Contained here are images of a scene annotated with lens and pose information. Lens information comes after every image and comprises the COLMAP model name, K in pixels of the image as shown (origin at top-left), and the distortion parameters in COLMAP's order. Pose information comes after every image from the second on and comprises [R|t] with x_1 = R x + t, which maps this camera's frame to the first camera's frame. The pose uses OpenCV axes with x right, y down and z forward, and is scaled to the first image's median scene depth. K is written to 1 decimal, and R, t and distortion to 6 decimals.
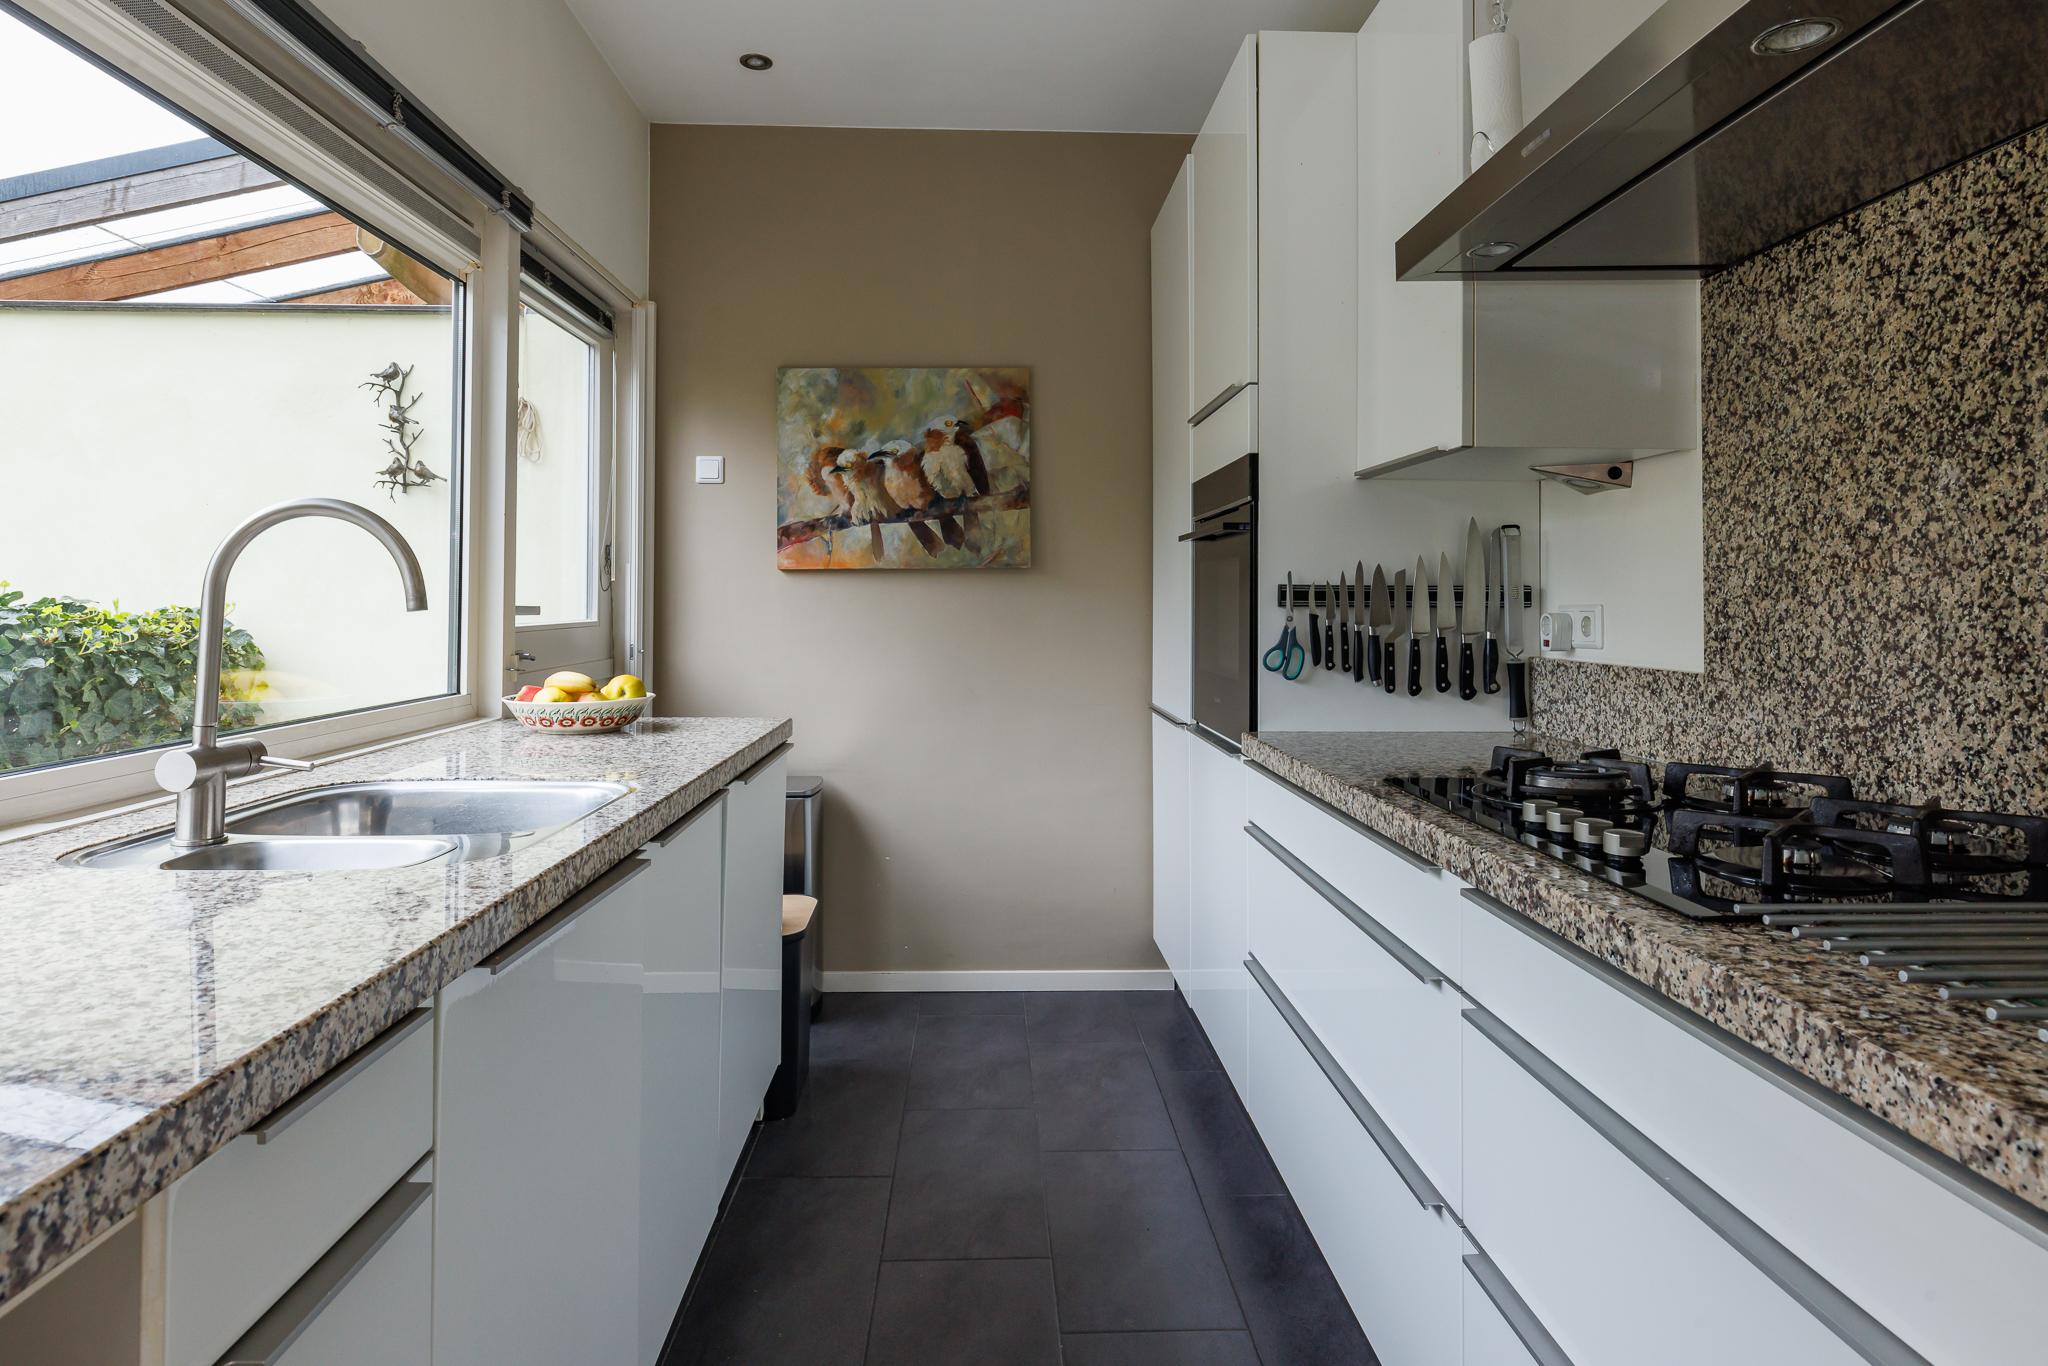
lens RADIAL K [[1155.4, 0, 1016.2], [0, 1155.4, 588.2], [0, 0, 1]] dist [0.001224, 0.001688]
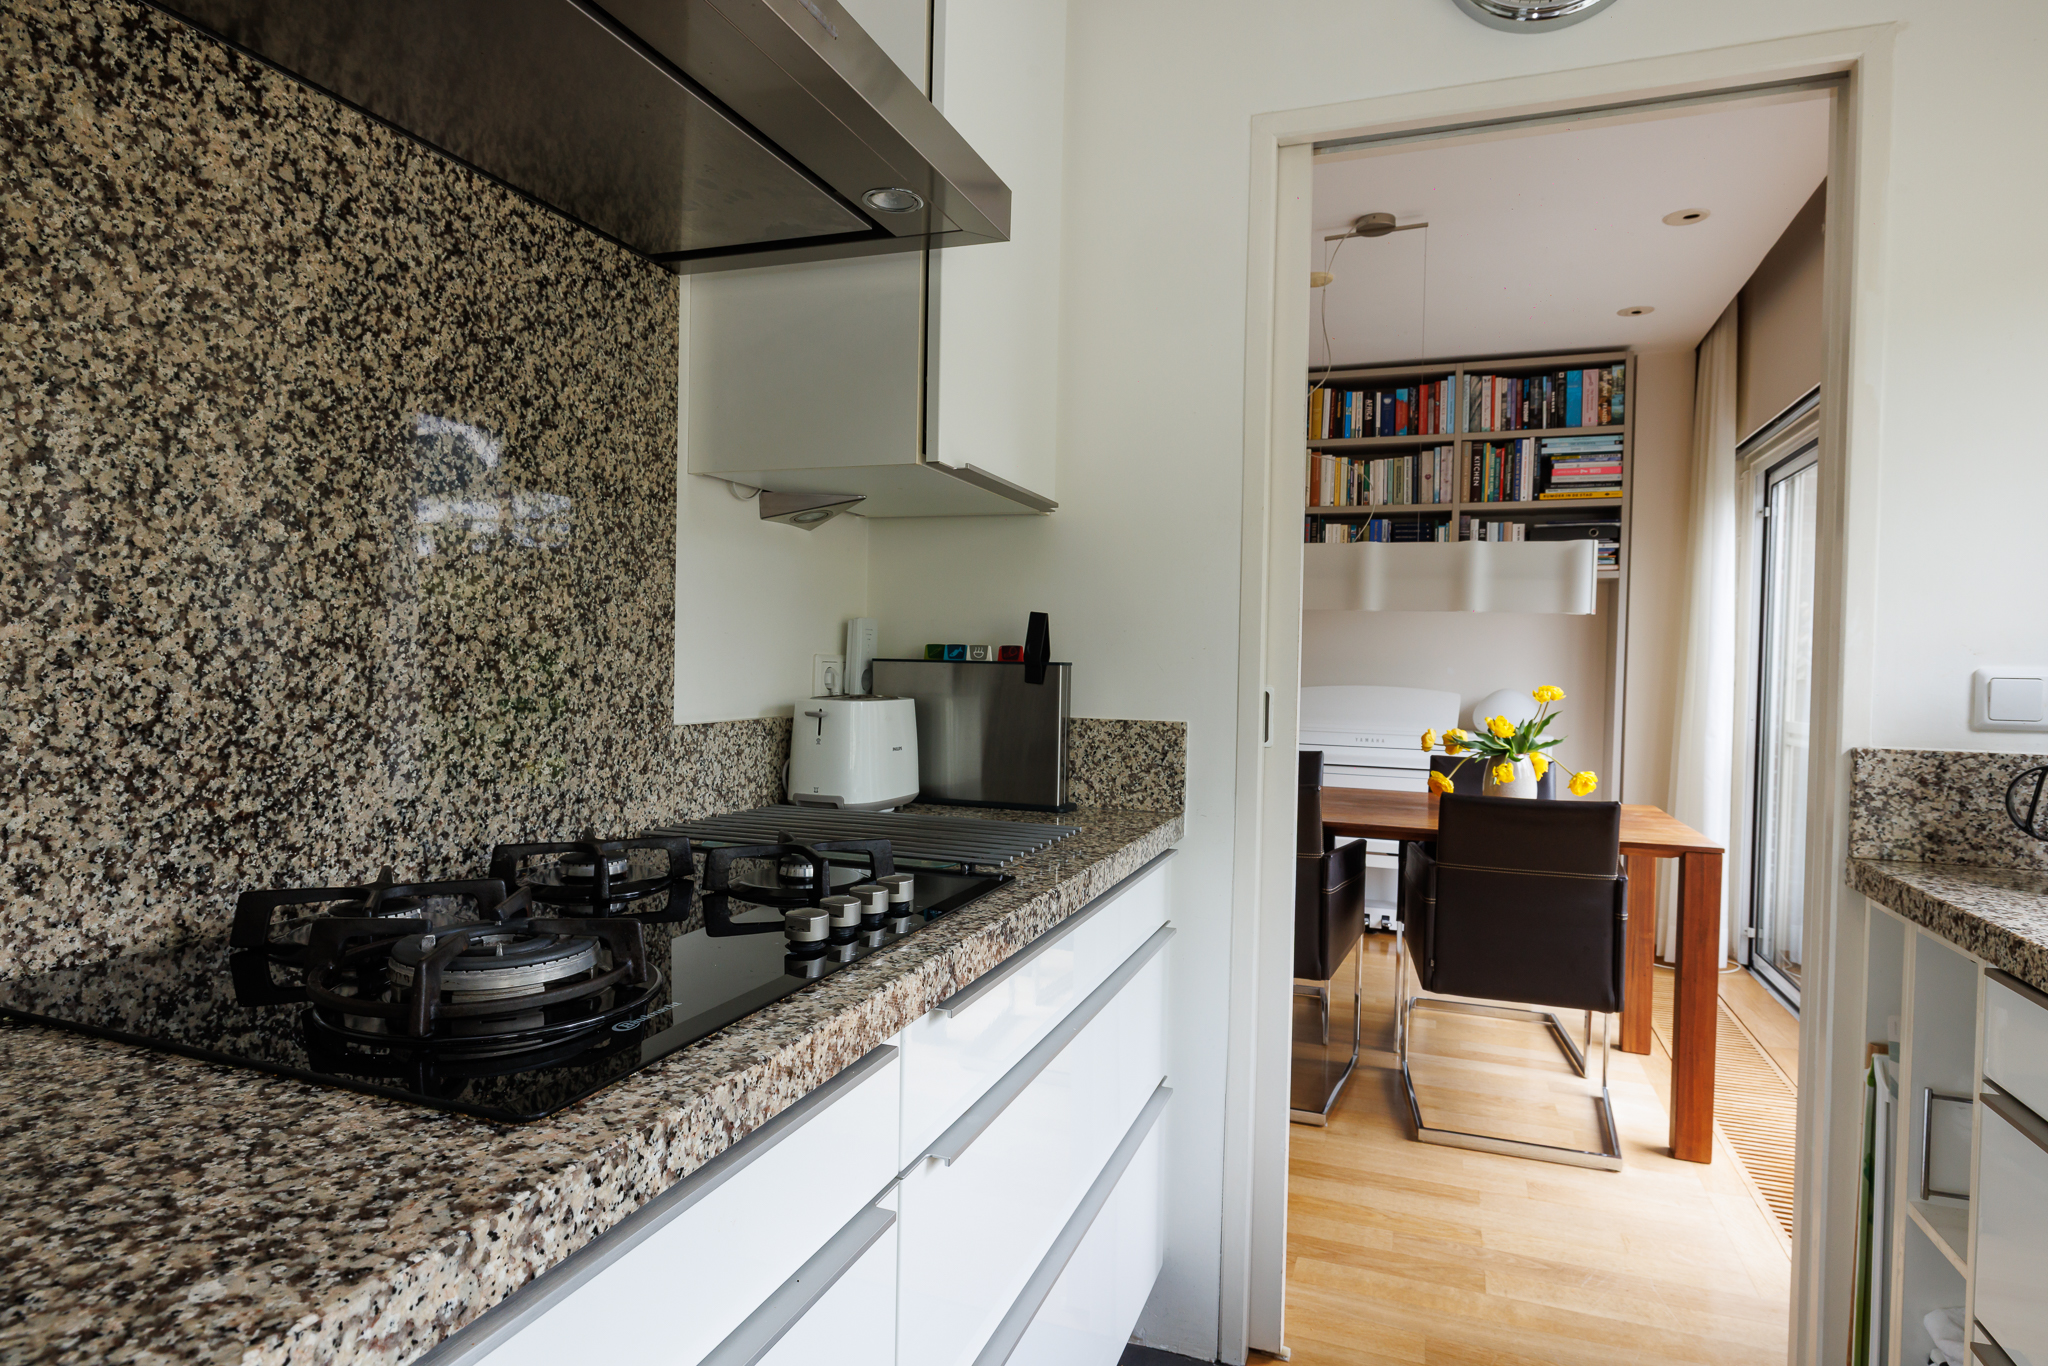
lens RADIAL K [[1155.4, 0, 957.1], [0, 1155.4, 698.9], [0, 0, 1]] dist [0.001224, 0.001688]
pose [[-0.909890, -0.027674, 0.413925, 0.059823], [-0.019990, 0.999538, 0.022885, 0.028605], [-0.414367, 0.012549, -0.910023, 1.549933]]
